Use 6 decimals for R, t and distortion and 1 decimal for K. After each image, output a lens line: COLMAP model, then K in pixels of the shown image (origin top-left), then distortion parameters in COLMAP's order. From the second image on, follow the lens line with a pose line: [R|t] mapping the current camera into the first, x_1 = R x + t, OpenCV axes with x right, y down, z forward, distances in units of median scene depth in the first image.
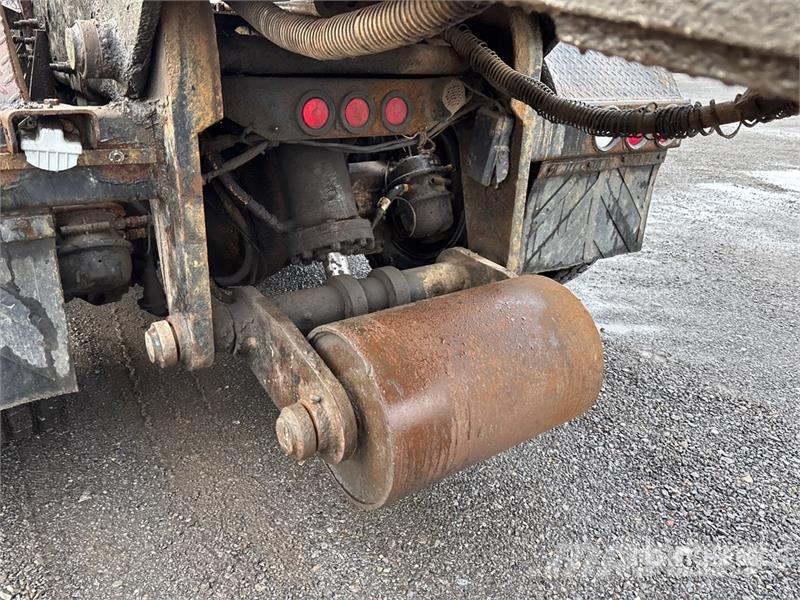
lens RADIAL K [[611.9, 0, 399.6], [0, 611.9, 291.1], [0, 0, 1]] dist [0.059695, -0.071265]
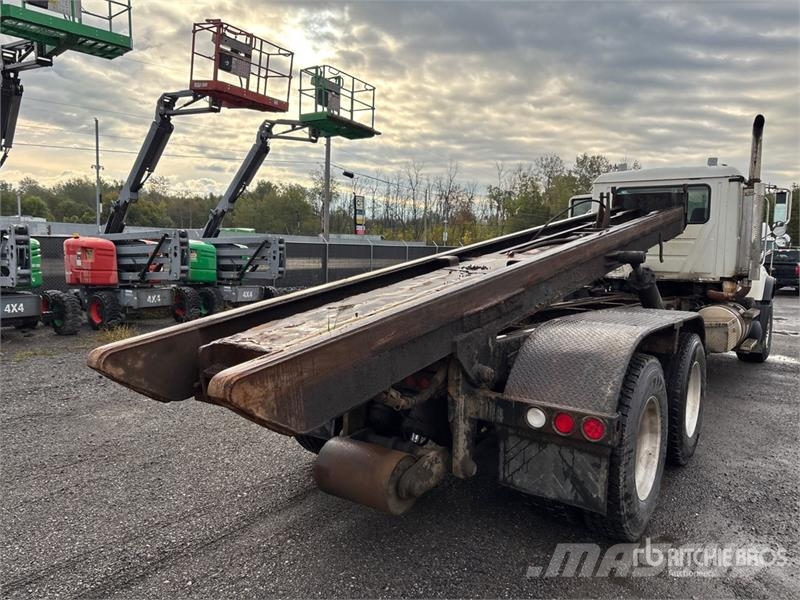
lens RADIAL K [[610.0, 0, 400.0], [0, 610.0, 300.0], [0, 0, 1]] dist [0.072301, -0.084333]
pose [[0.320049, 0.046066, -0.946280, 2.882949], [-0.357528, 0.930837, -0.075608, -0.461723], [0.877349, 0.362521, 0.314383, -0.047458]]
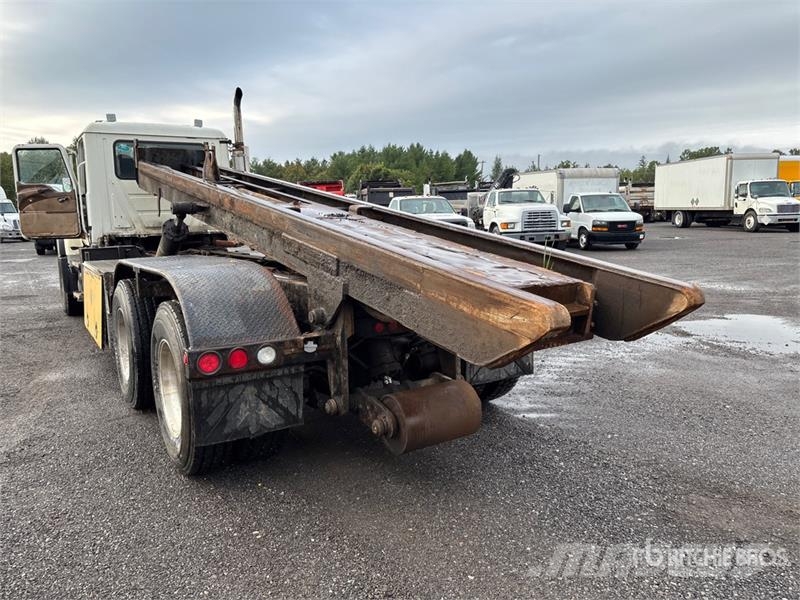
lens RADIAL K [[611.9, 0, 399.6], [0, 611.9, 291.1], [0, 0, 1]] dist [0.059695, -0.071265]
pose [[0.996540, -0.056268, -0.061175, 0.161573], [0.039462, 0.968065, -0.247574, 0.294222], [0.073152, 0.244303, 0.966936, -2.017636]]
